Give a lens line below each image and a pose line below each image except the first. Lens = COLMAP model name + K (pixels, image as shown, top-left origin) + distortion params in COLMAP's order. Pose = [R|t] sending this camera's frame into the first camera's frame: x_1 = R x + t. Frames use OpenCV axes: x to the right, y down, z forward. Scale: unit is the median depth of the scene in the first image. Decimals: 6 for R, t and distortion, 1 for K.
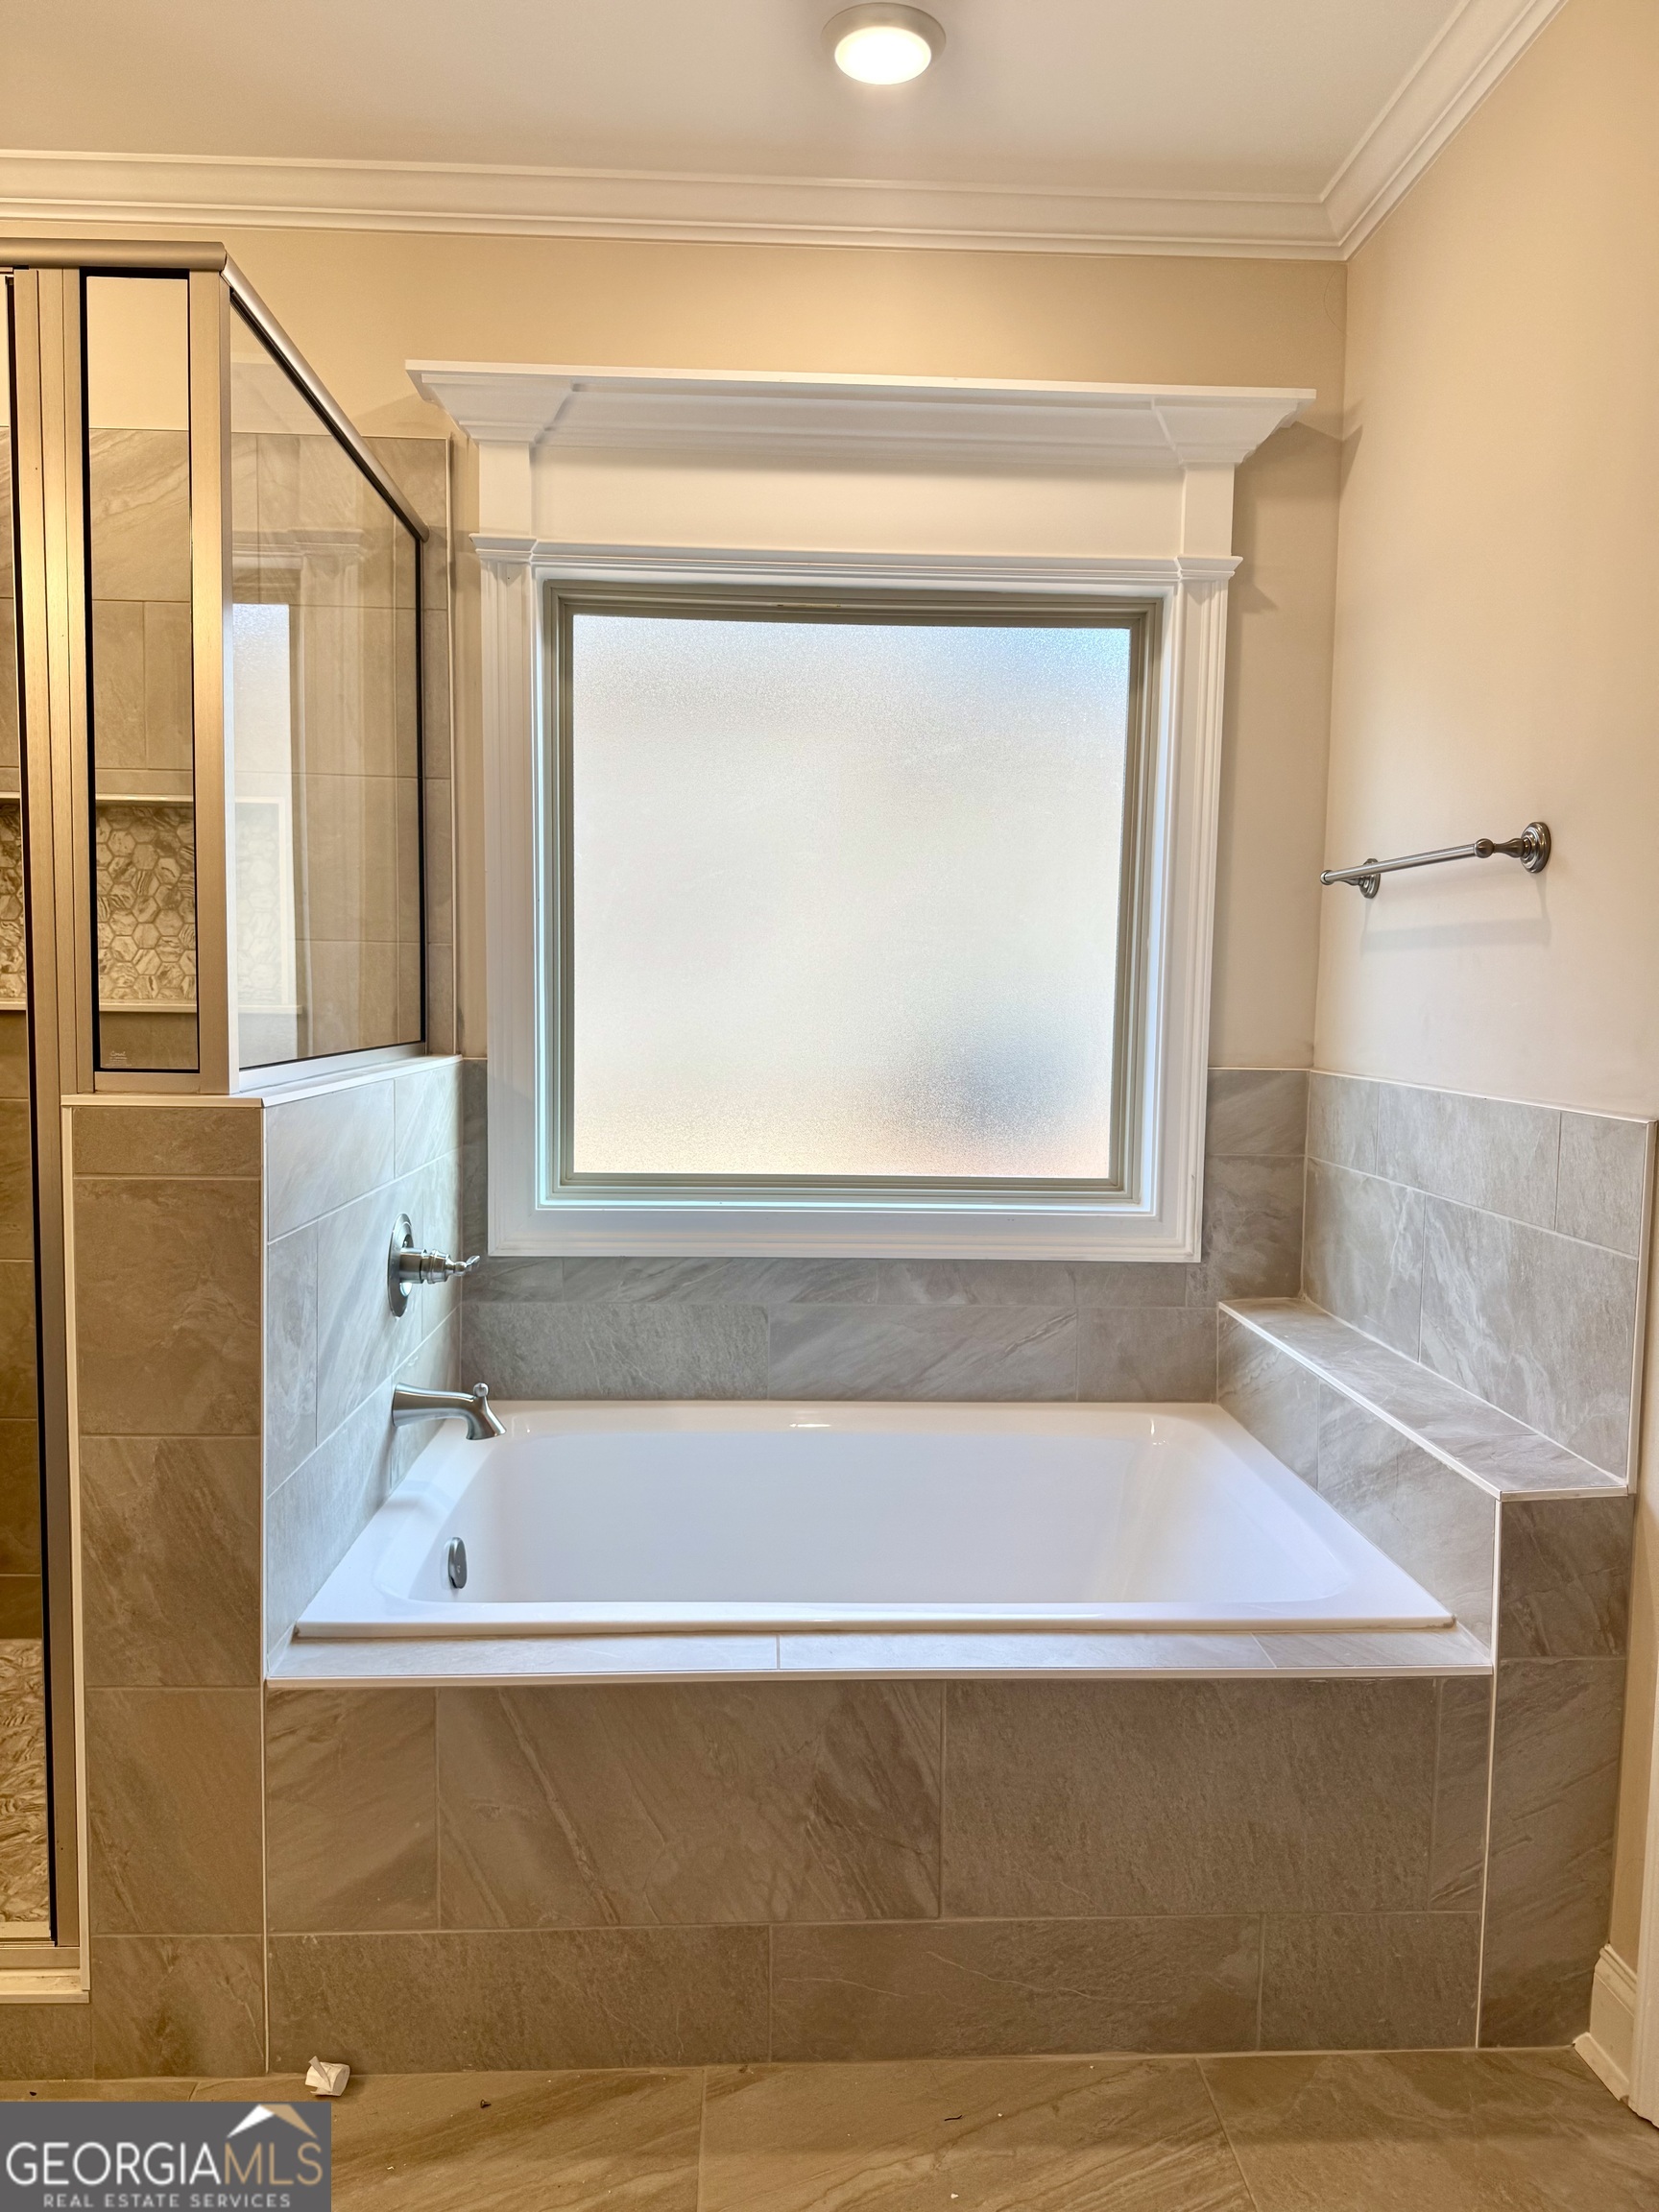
lens RADIAL K [[1531.7, 0, 829.5], [0, 1531.7, 1106.0], [0, 0, 1]] dist [0.149900, -0.322529]
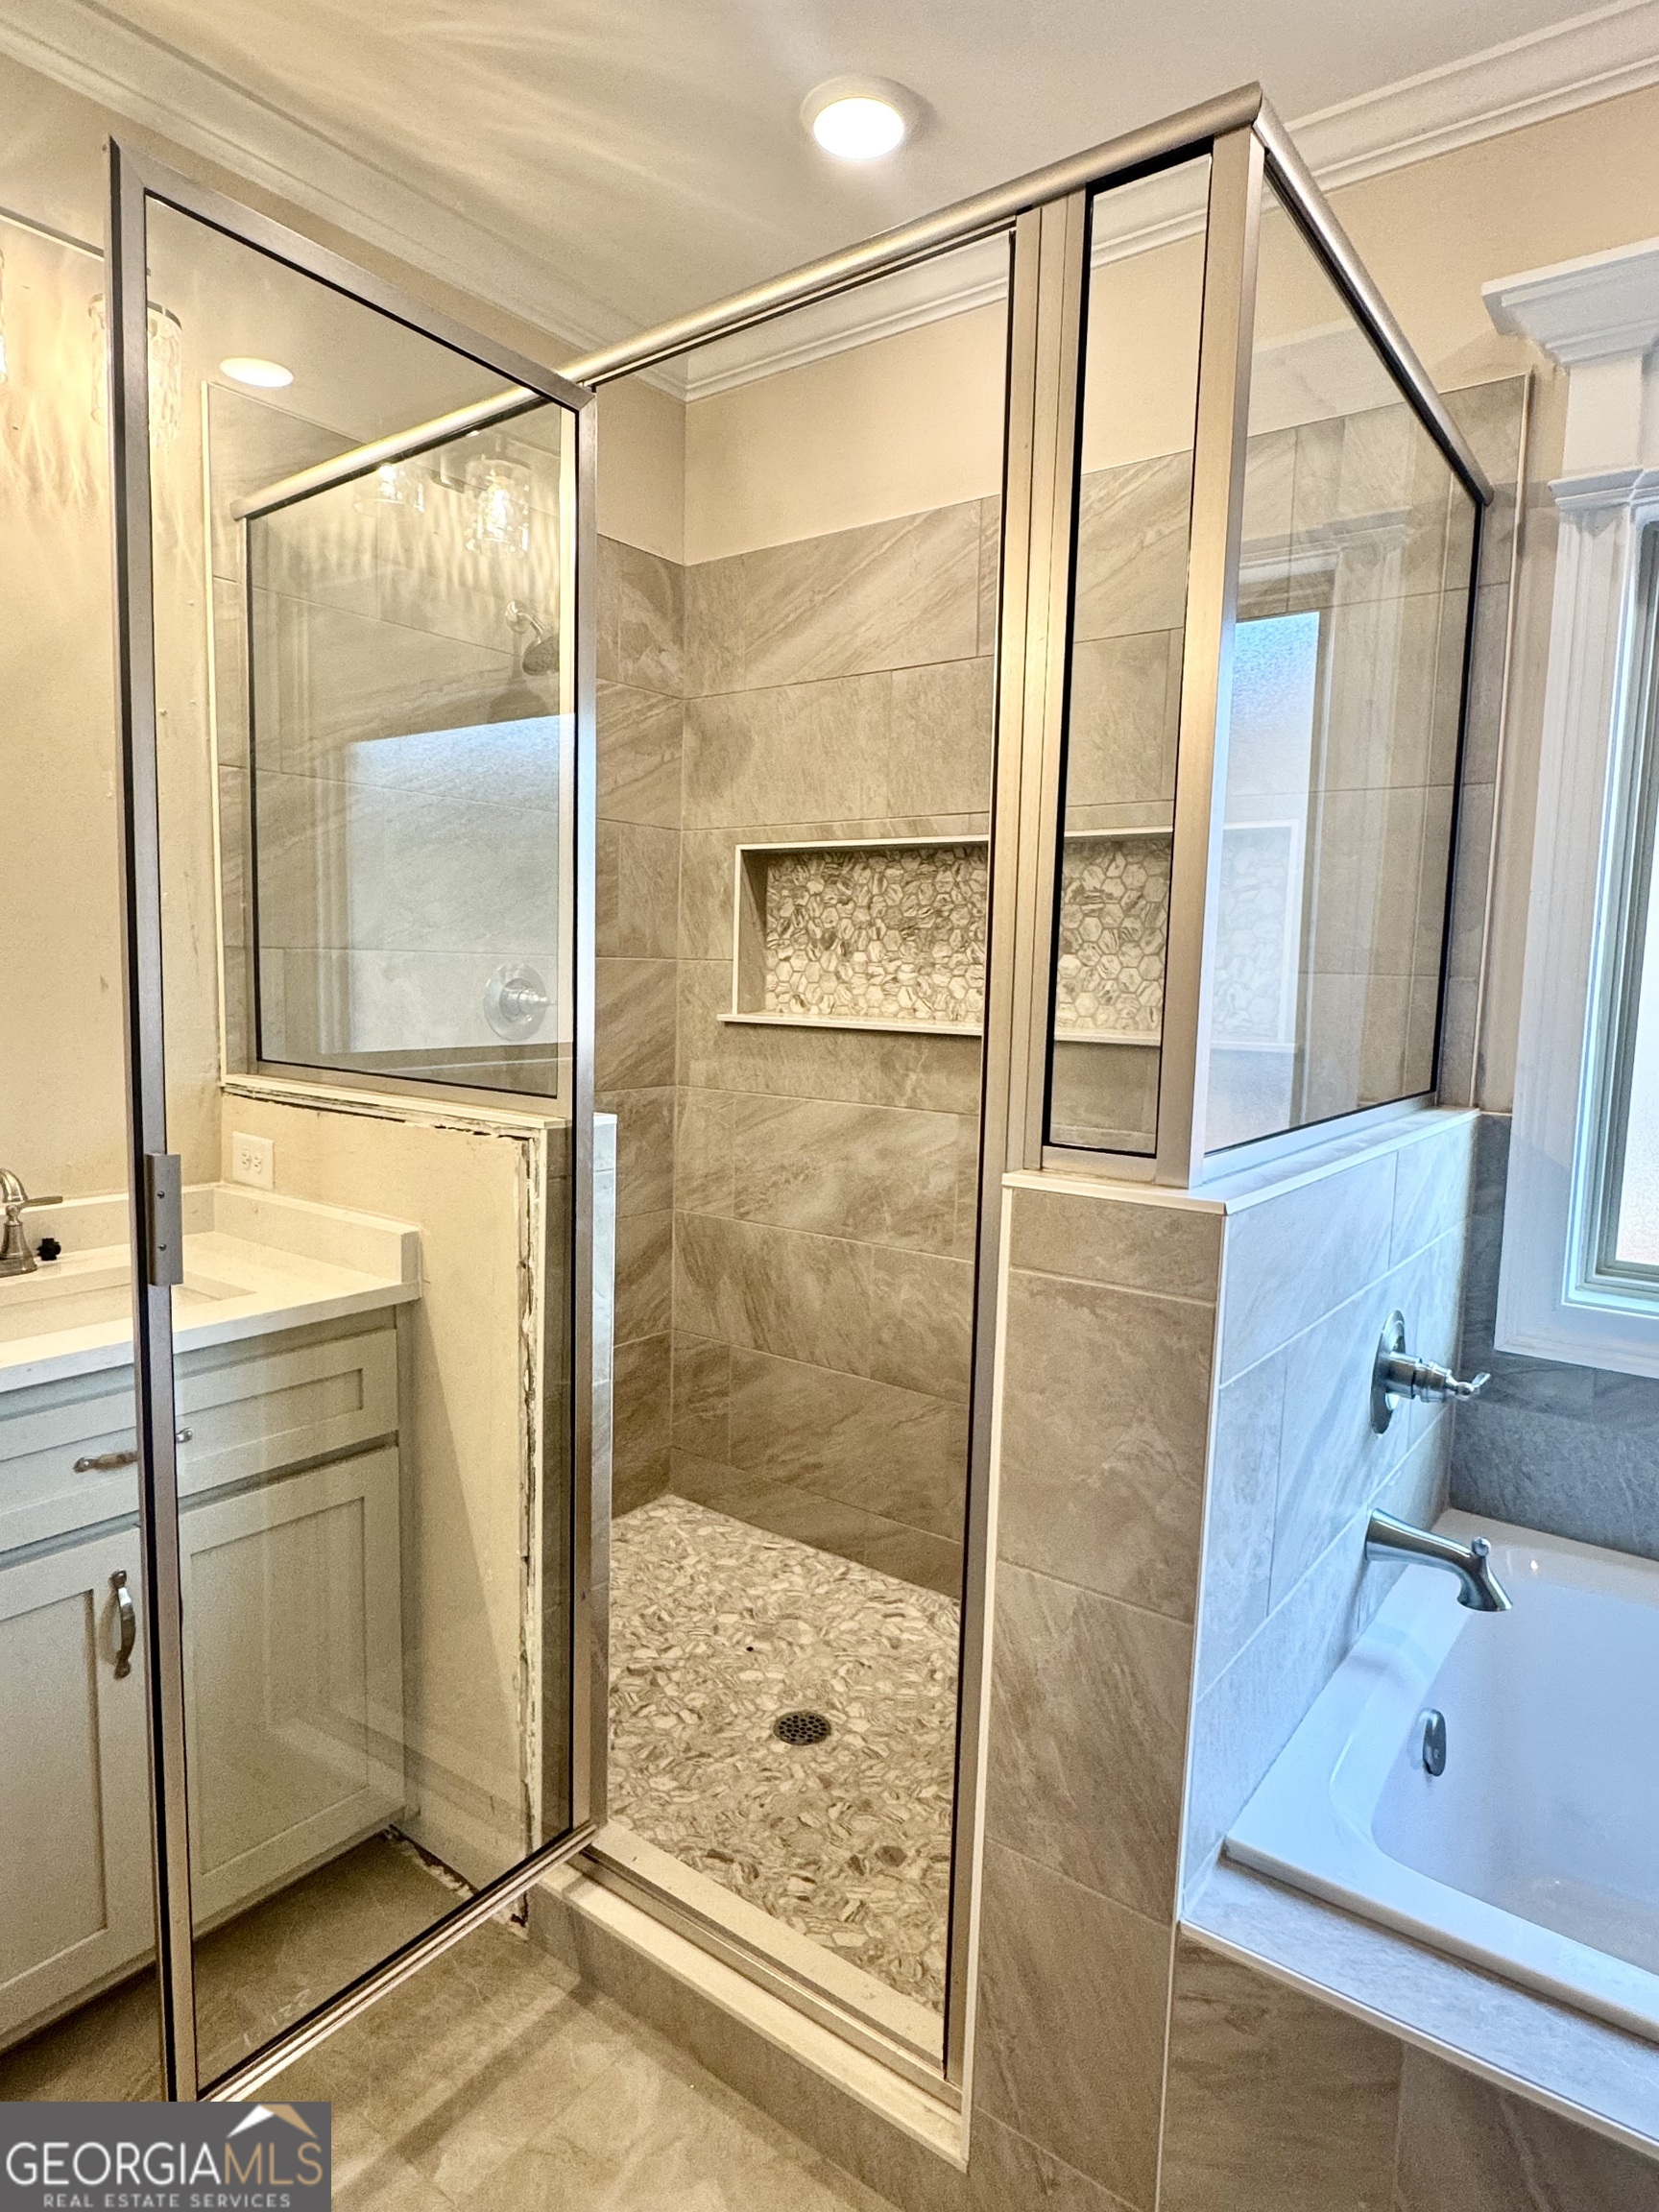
lens RADIAL K [[1289.4, 0, 829.5], [0, 1289.4, 1106.0], [0, 0, 1]] dist [0.001183, -0.000093]
pose [[0.775444, 0.072193, -0.627276, -0.084822], [-0.062905, 0.997333, 0.037020, -0.045804], [0.628275, 0.010752, 0.777917, 0.268189]]
